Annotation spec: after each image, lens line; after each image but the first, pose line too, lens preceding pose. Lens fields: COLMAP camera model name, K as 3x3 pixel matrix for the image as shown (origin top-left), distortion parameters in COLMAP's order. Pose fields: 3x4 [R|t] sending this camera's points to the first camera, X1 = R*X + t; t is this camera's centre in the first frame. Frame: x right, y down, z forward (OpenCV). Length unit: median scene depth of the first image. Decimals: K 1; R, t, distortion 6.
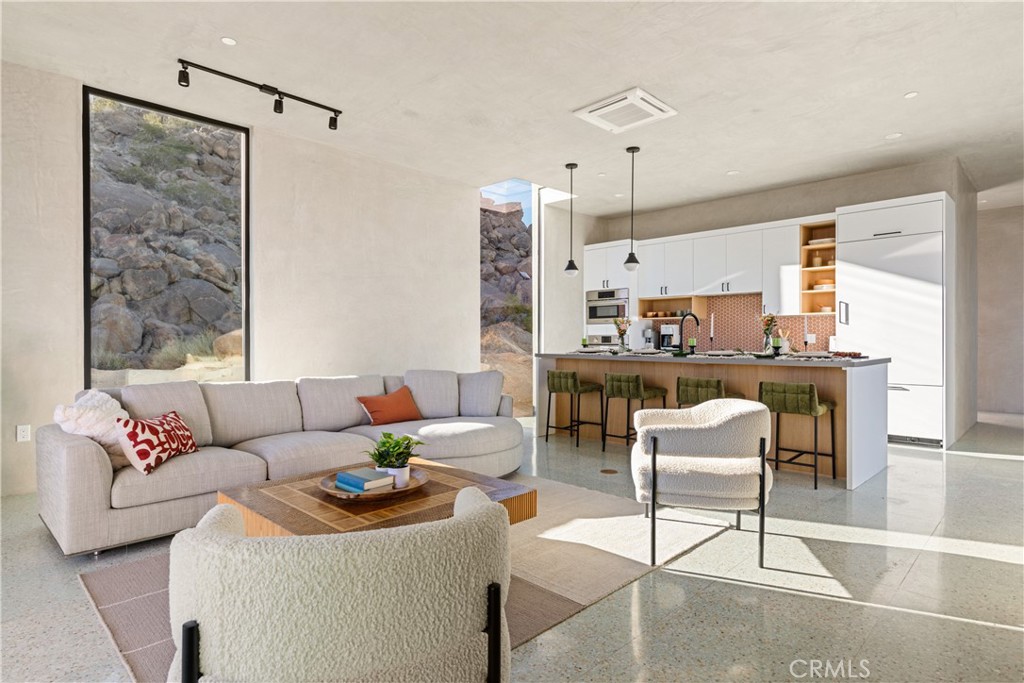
lens RADIAL K [[547.8, 0, 512.0], [0, 547.8, 341.5], [0, 0, 1]] dist [0.022596, 0.000870]
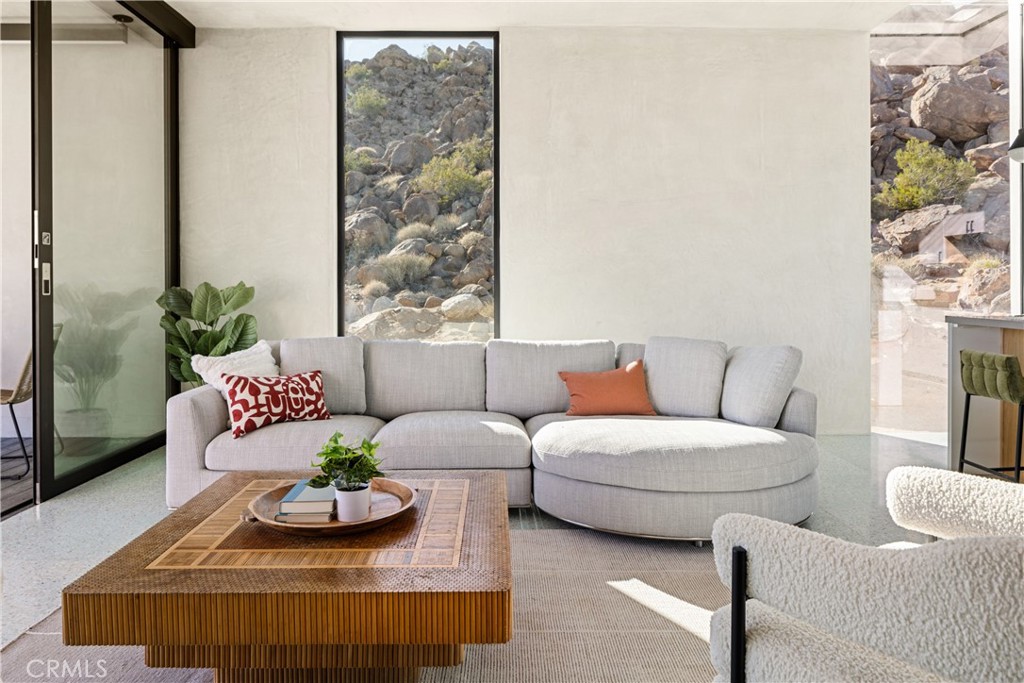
lens RADIAL K [[688.2, 0, 510.3], [0, 688.2, 291.7], [0, 0, 1]] dist [-0.001942, -0.003362]
pose [[0.716802, 0.005160, -0.697257, 0.265773], [-0.004259, 0.999986, 0.003022, -0.003153], [0.697263, 0.000803, 0.716814, 0.300007]]
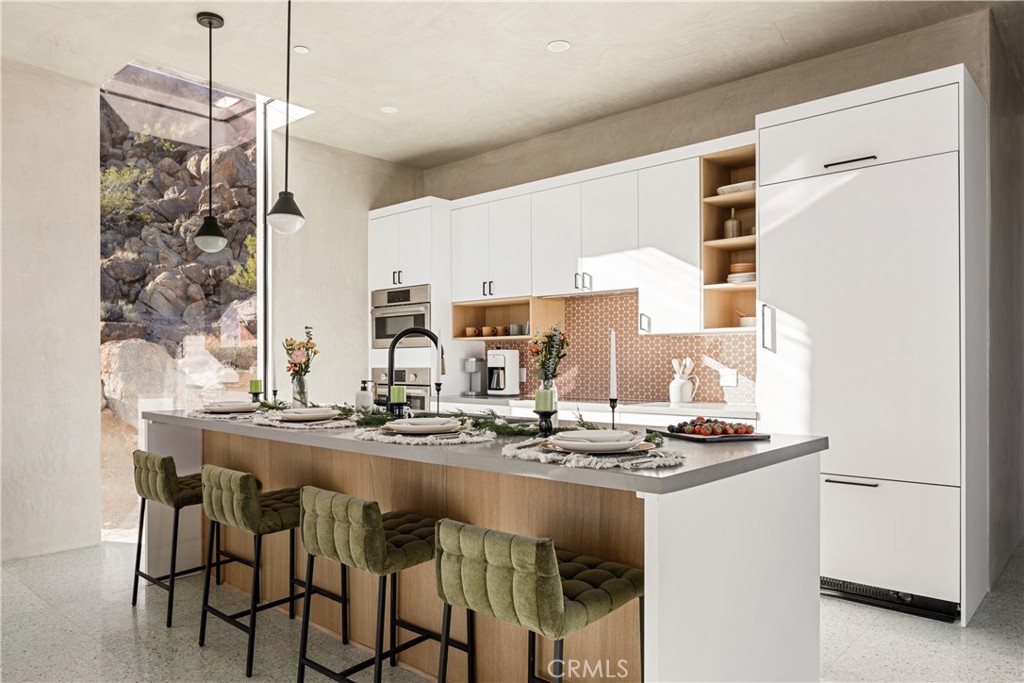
lens RADIAL K [[700.1, 0, 474.3], [0, 700.1, 365.1], [0, 0, 1]] dist [0.002618, -0.001749]
pose [[0.999741, -0.001182, 0.022712, 0.414448], [0.001250, 0.999995, -0.002974, -0.022161], [-0.022708, 0.003002, 0.999738, 0.494584]]
